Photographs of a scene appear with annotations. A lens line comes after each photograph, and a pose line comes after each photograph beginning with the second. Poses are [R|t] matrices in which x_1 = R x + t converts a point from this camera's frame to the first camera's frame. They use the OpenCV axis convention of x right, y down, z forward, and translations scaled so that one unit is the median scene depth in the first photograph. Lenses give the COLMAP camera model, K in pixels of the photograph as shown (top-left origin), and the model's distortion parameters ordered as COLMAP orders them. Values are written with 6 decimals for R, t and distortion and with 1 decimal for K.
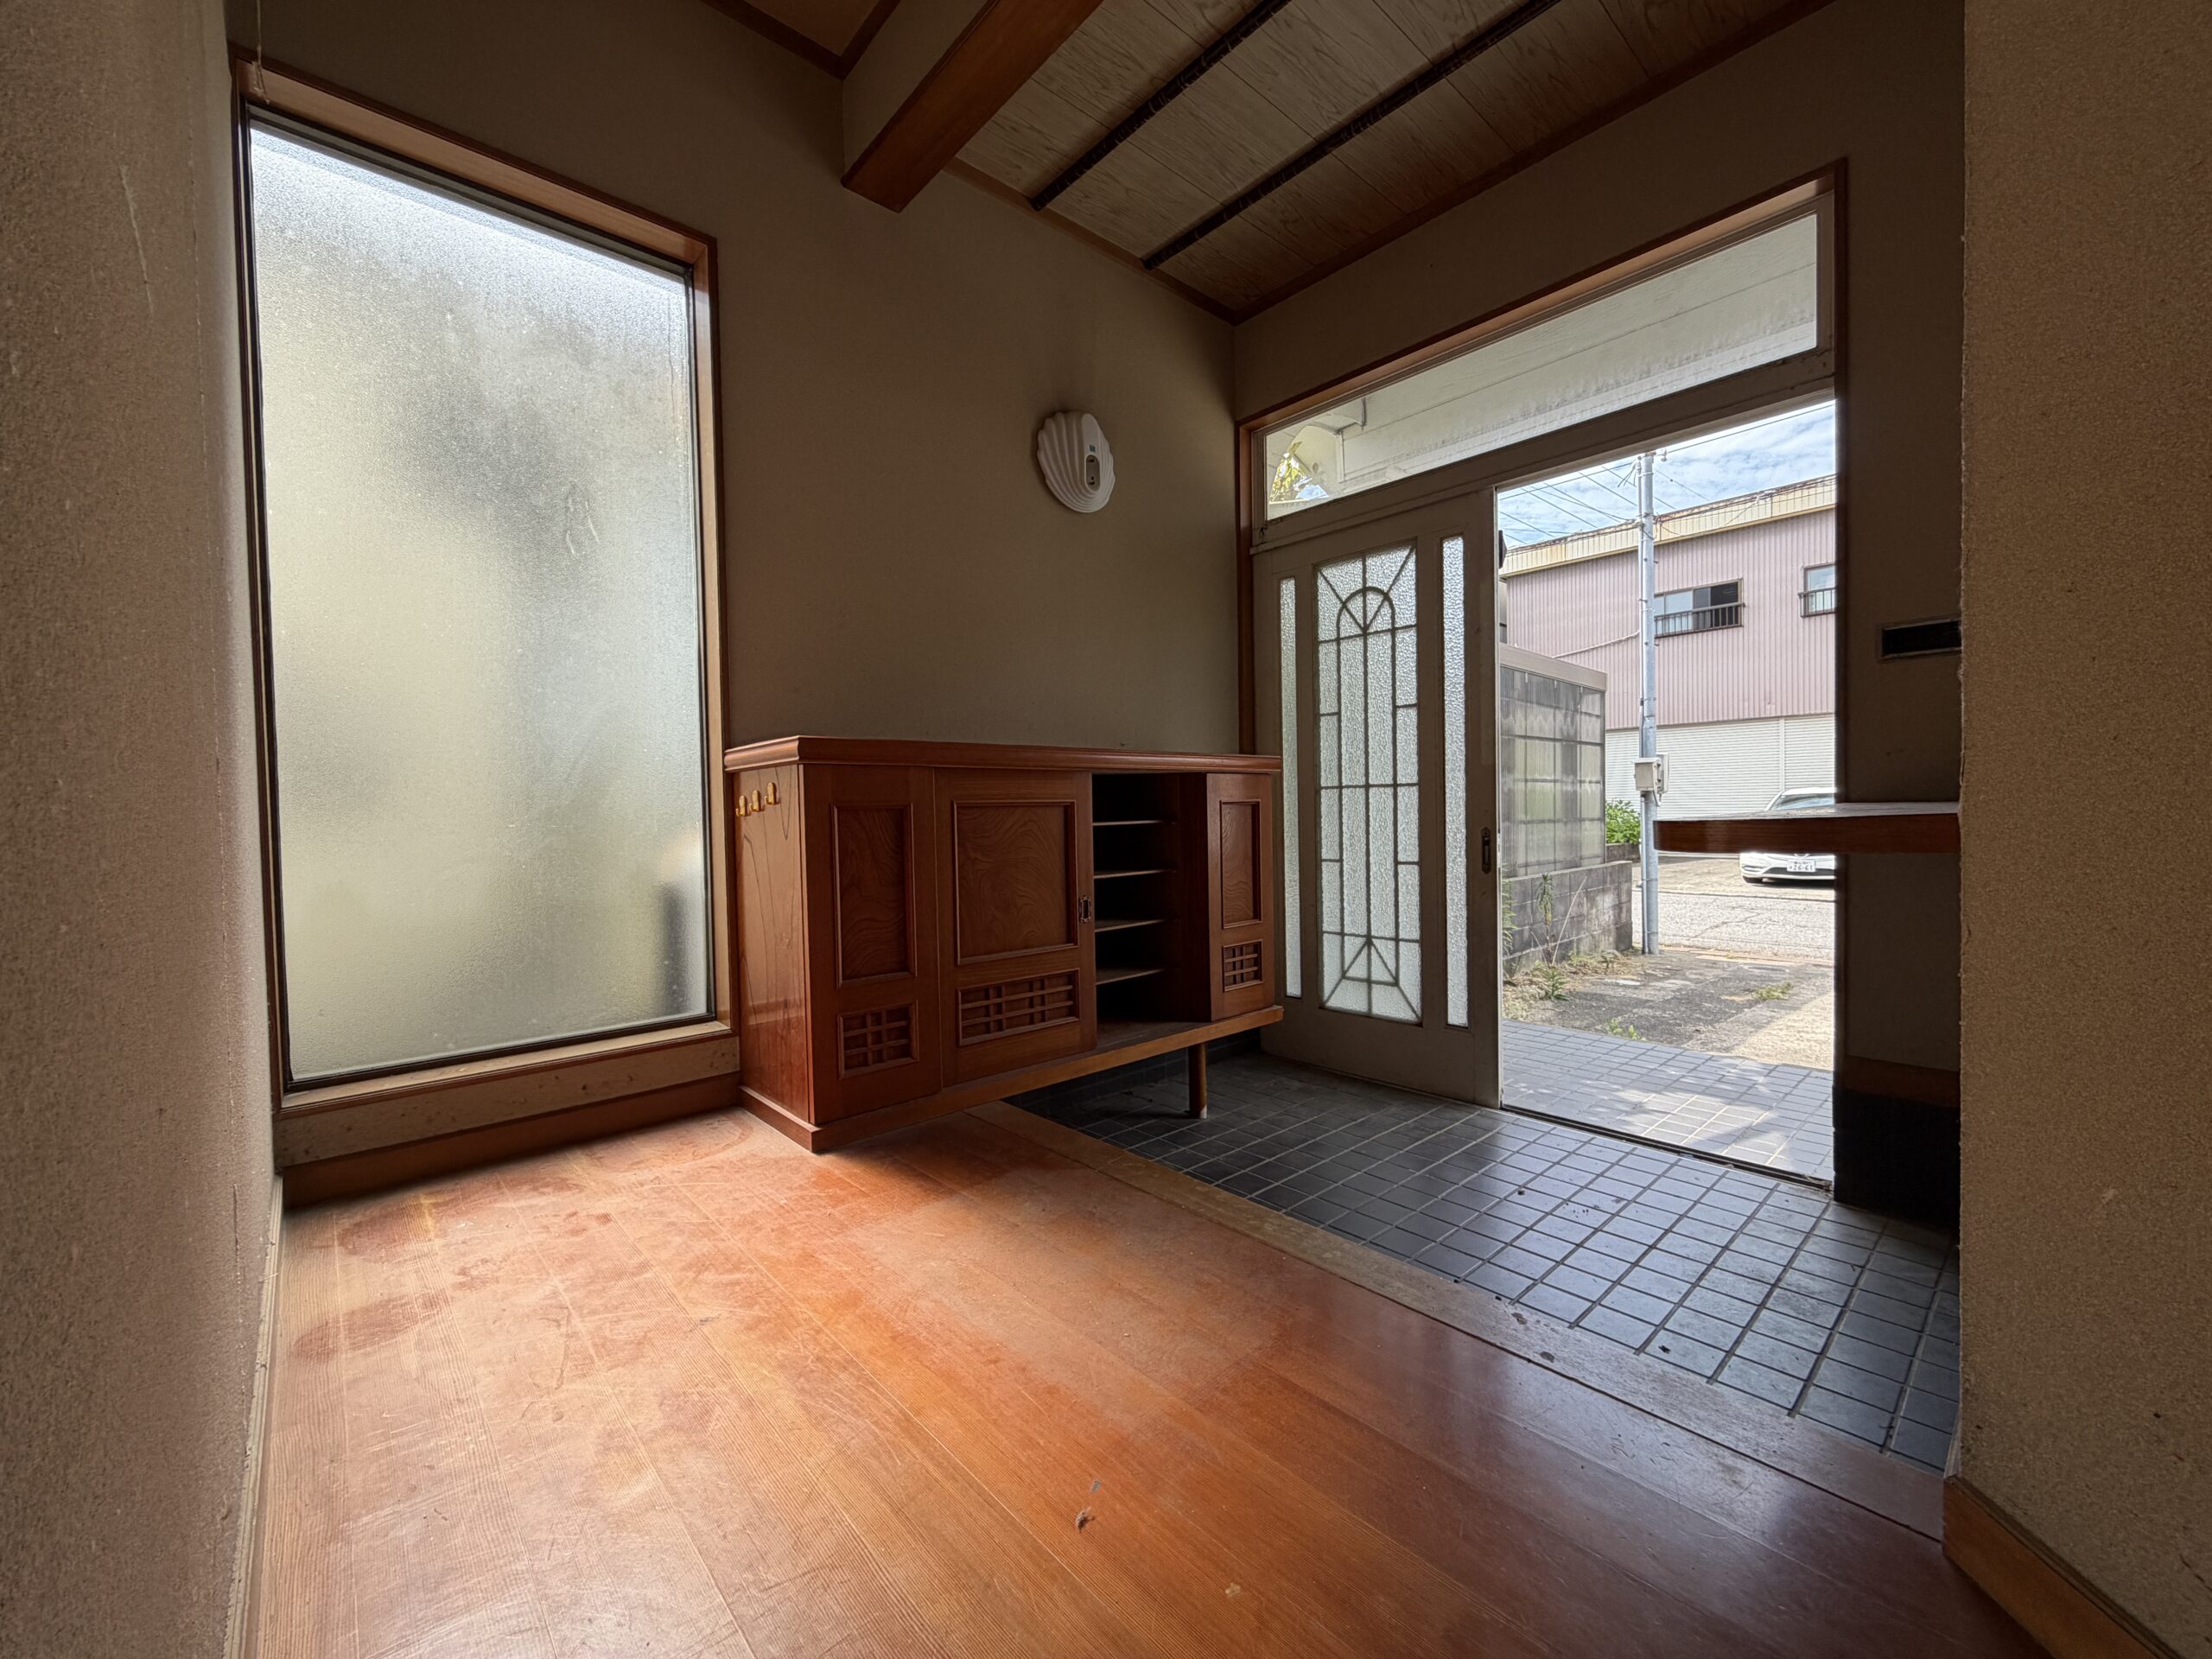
lens RADIAL K [[883.8, 0, 1110.2], [0, 883.8, 827.7], [0, 0, 1]] dist [0.000398, 0.000181]
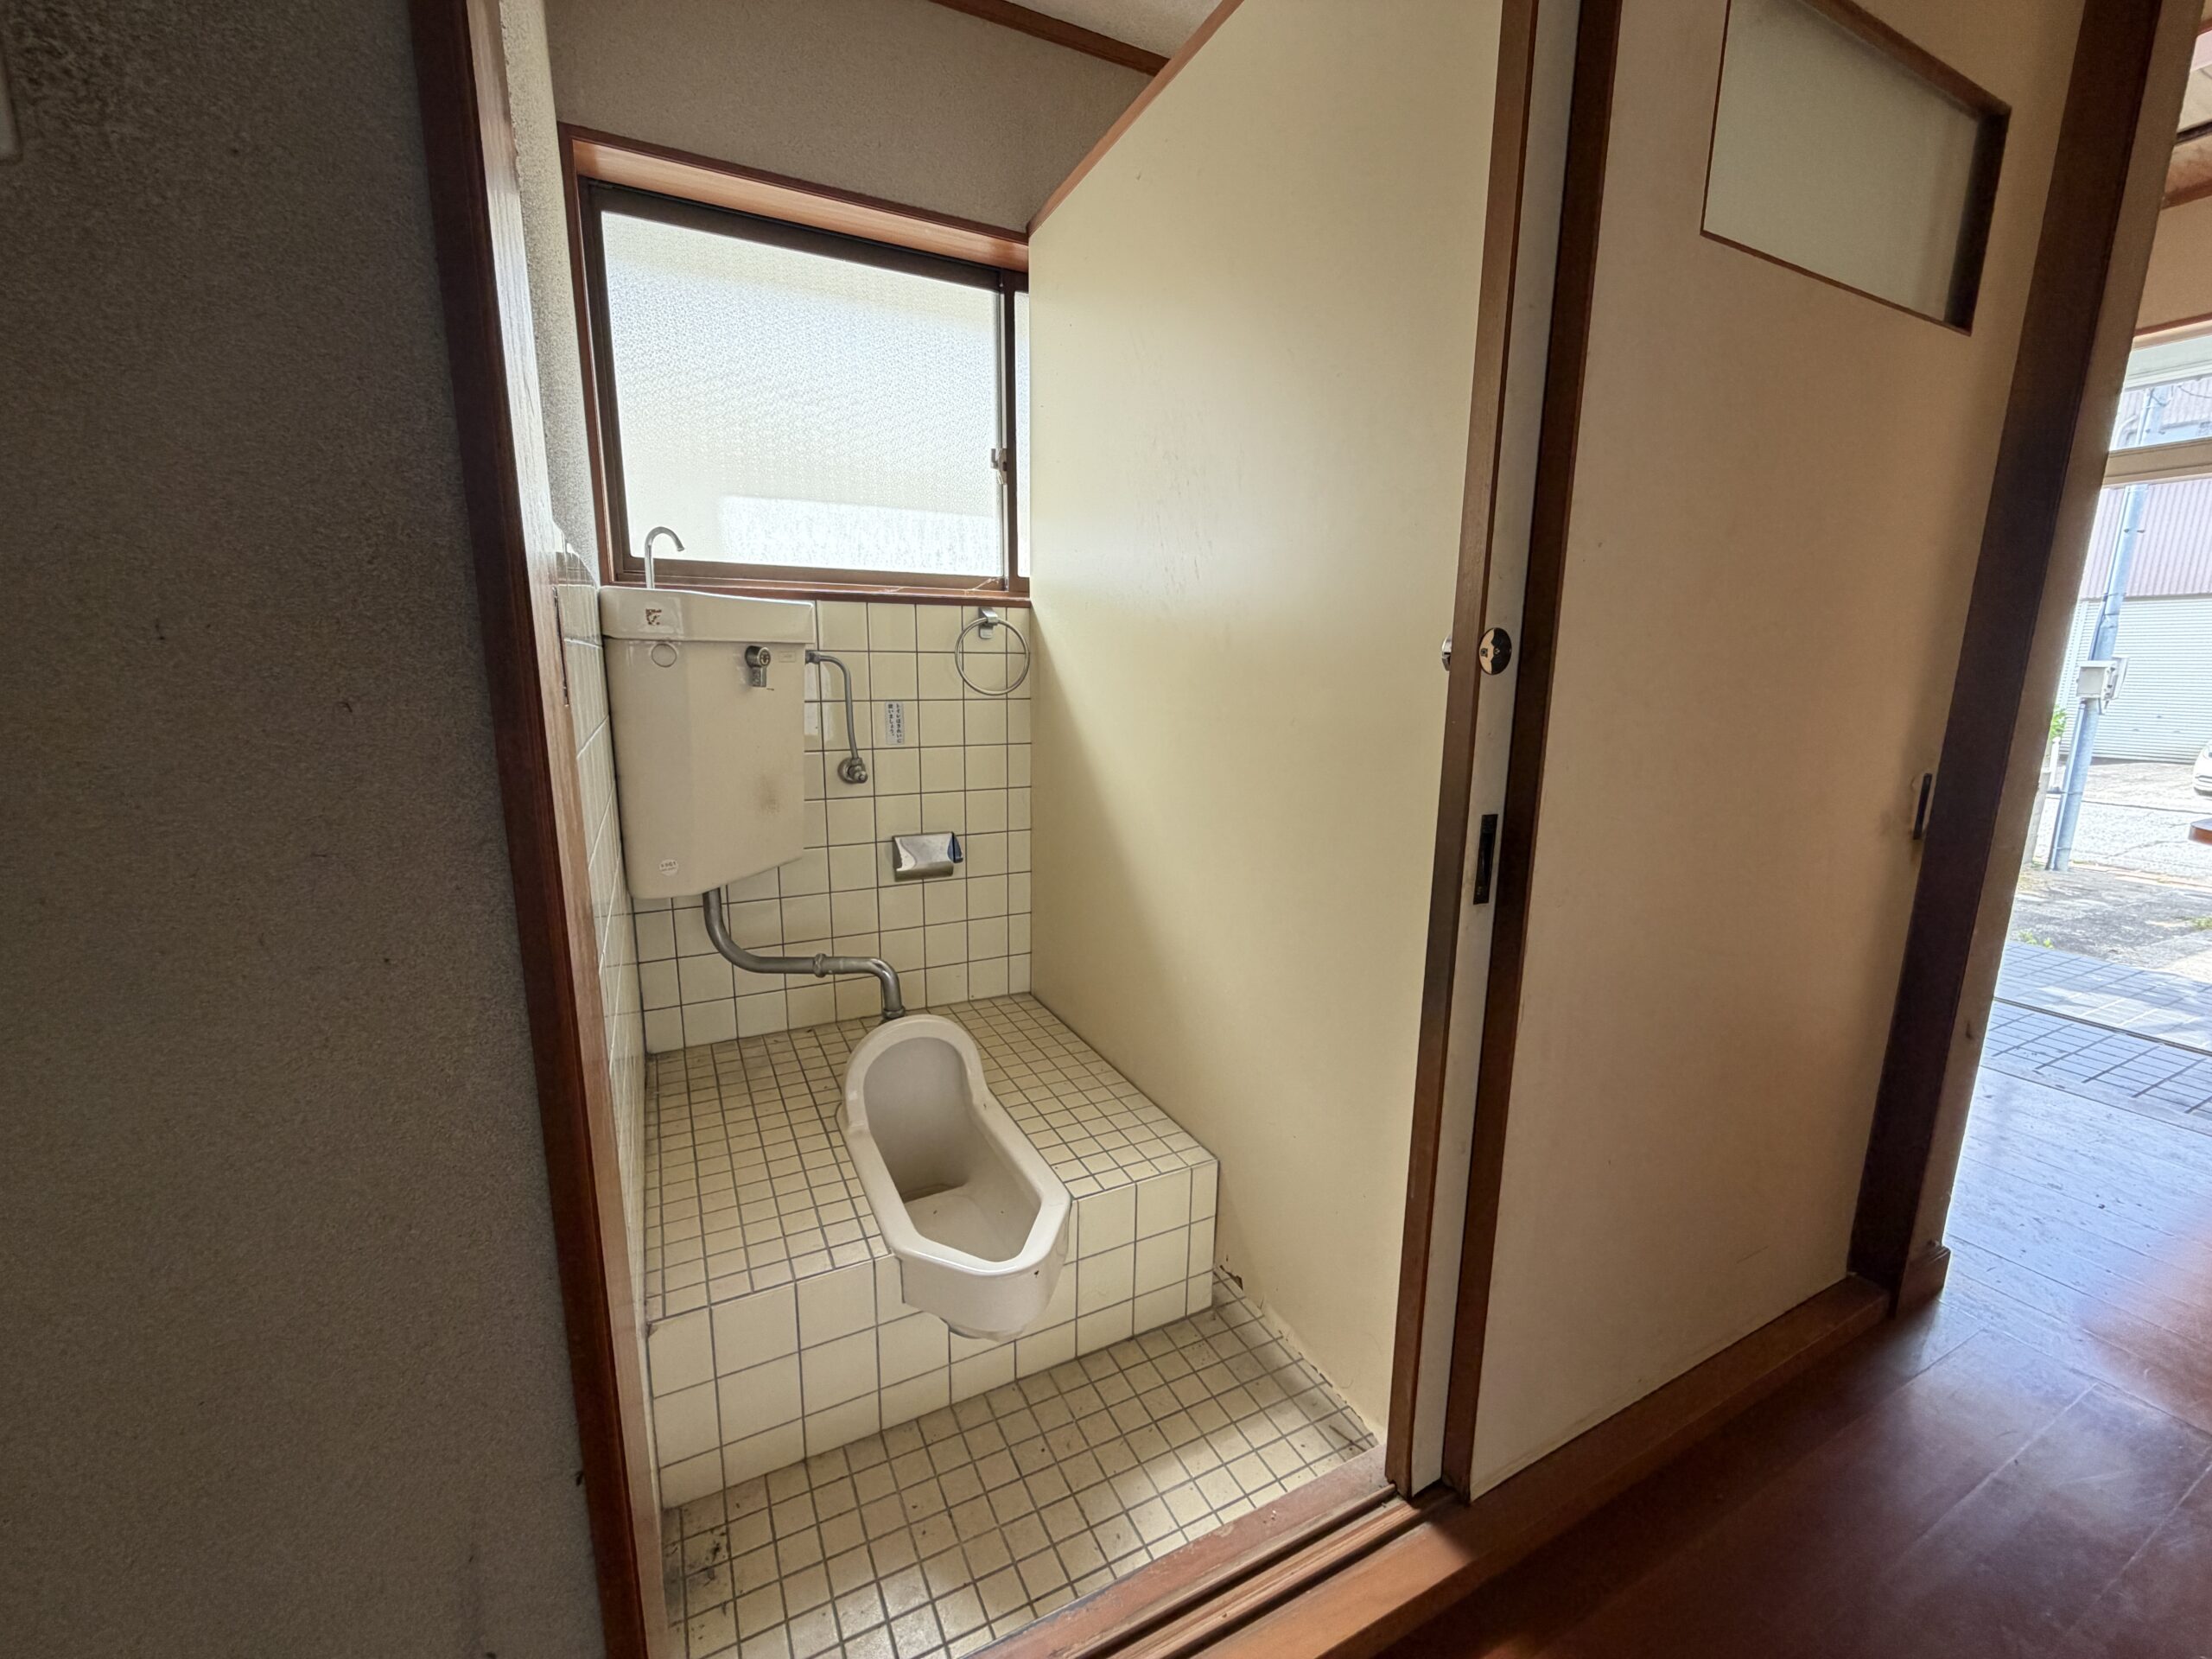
lens RADIAL K [[883.8, 0, 1100.4], [0, 883.8, 832.5], [0, 0, 1]] dist [0.000398, 0.000181]
pose [[0.963879, 0.076120, -0.255231, -0.189401], [-0.031749, 0.984295, 0.173655, -0.040396], [0.264441, -0.159280, 0.951158, -0.231458]]
